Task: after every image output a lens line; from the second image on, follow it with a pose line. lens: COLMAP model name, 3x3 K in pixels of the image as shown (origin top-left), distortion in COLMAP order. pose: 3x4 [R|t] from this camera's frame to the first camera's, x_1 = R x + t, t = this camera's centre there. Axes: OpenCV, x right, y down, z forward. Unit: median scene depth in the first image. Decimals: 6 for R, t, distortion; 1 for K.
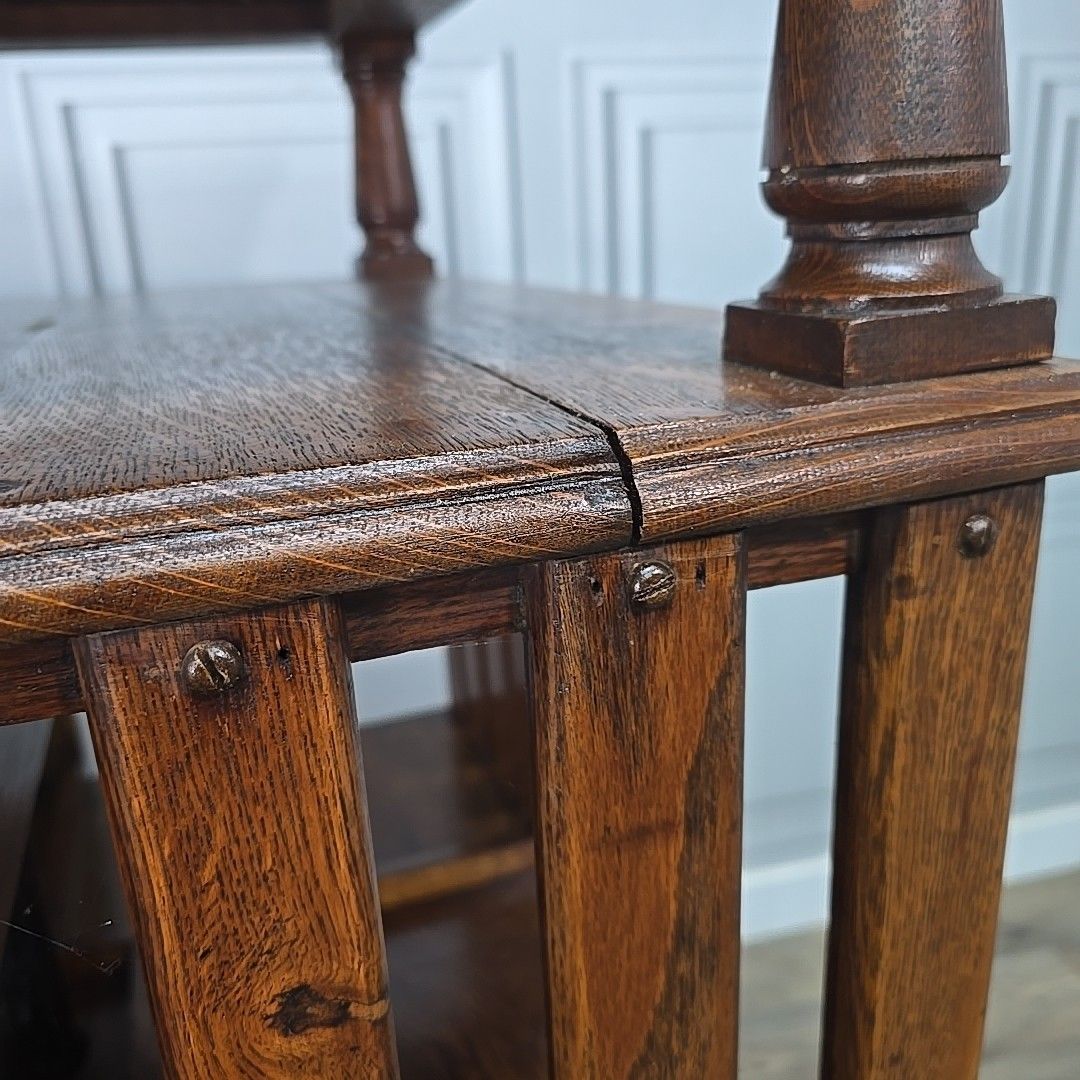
lens RADIAL K [[973.1, 0, 540.0], [0, 973.1, 540.0], [0, 0, 1]] dist [0.061320, -0.058610]
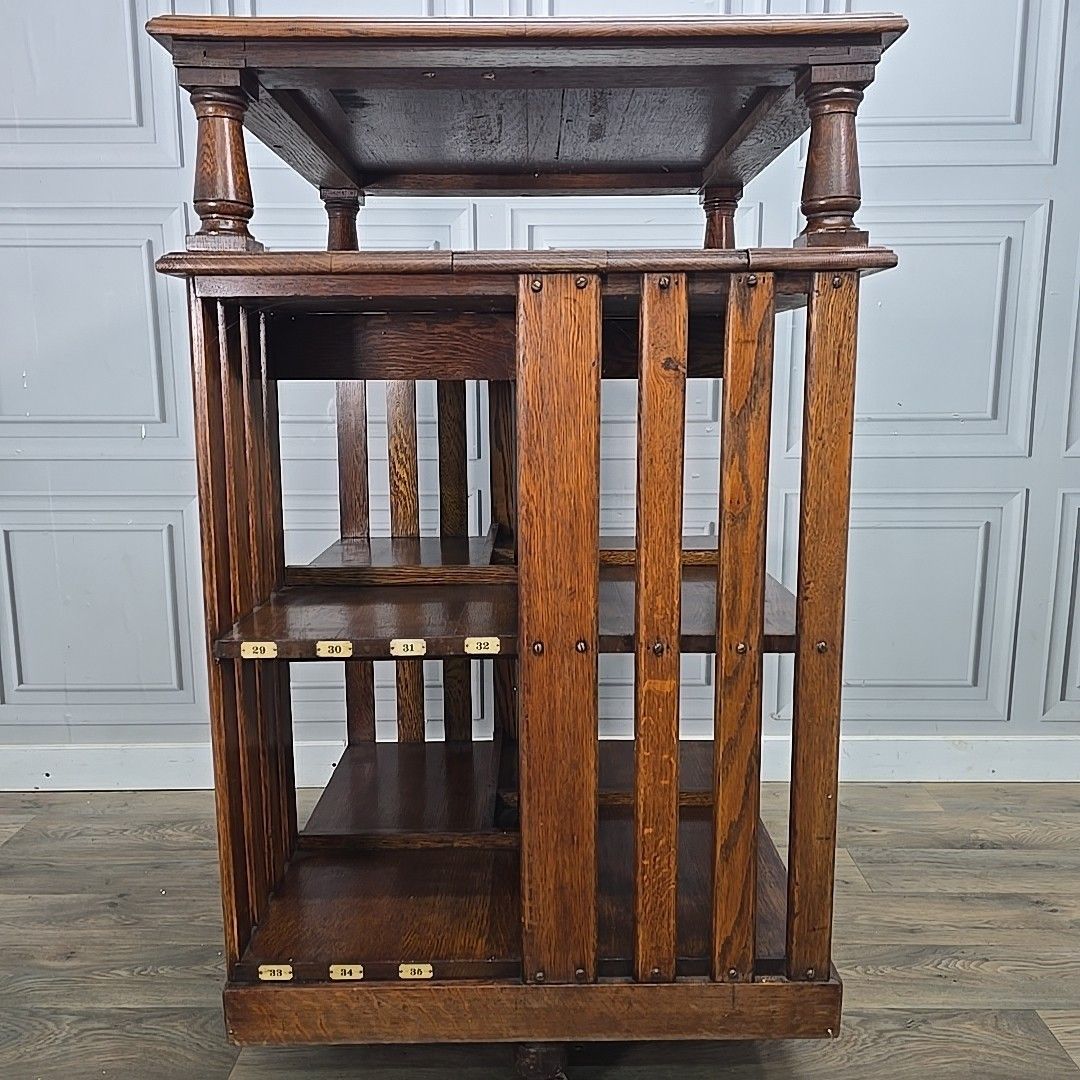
lens RADIAL K [[968.7, 0, 540.0], [0, 968.7, 540.0], [0, 0, 1]] dist [0.062619, -0.057452]
pose [[0.942506, 0.099073, -0.319166, 0.725736], [-0.143229, 0.982637, -0.117939, 1.857512], [0.301940, 0.156872, 0.940332, -3.341096]]
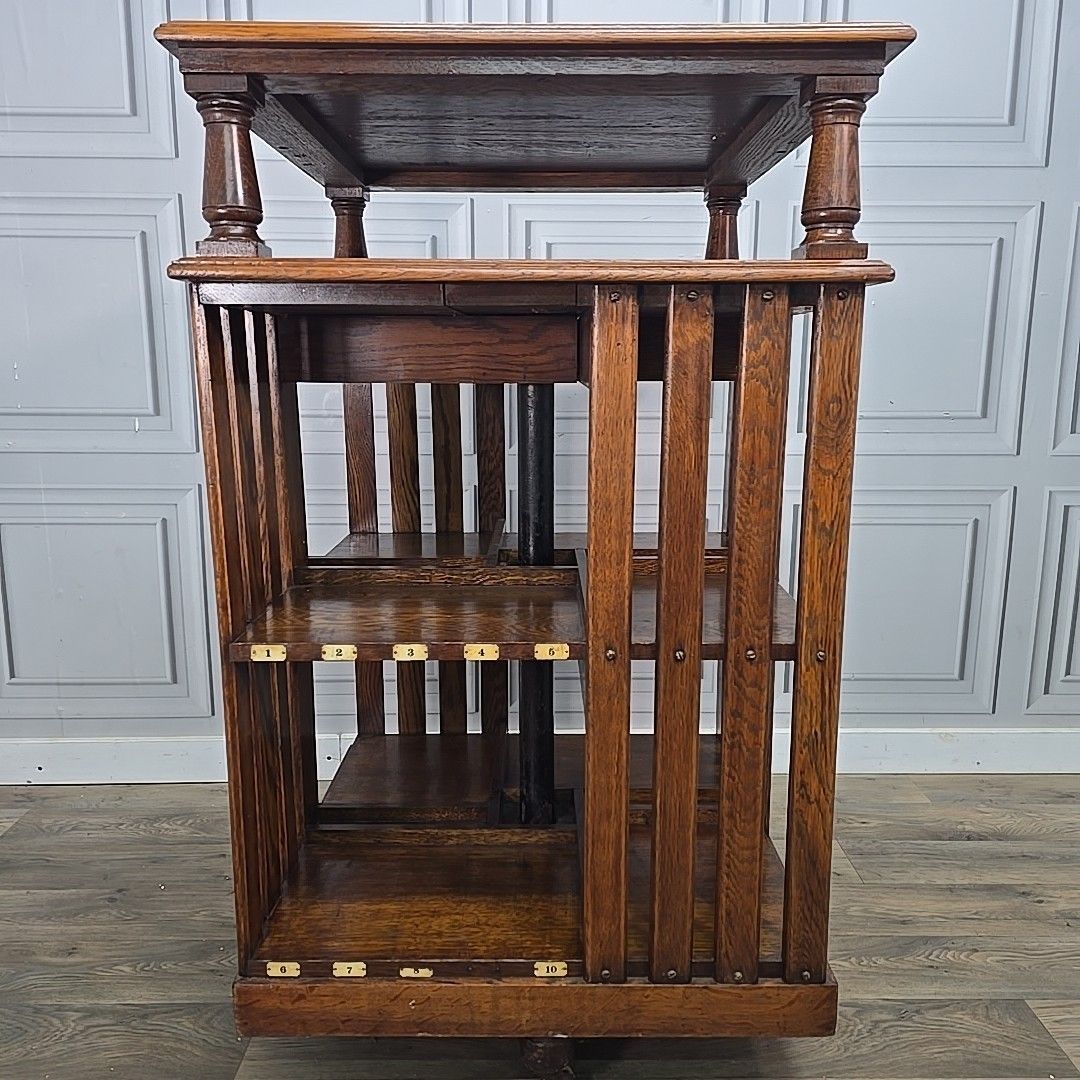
lens RADIAL K [[968.7, 0, 540.0], [0, 968.7, 540.0], [0, 0, 1]] dist [0.062619, -0.057452]
pose [[0.949378, 0.107919, -0.295016, 0.623782], [-0.144517, 0.983900, -0.105144, 1.811347], [0.278919, 0.142456, 0.949689, -3.411467]]
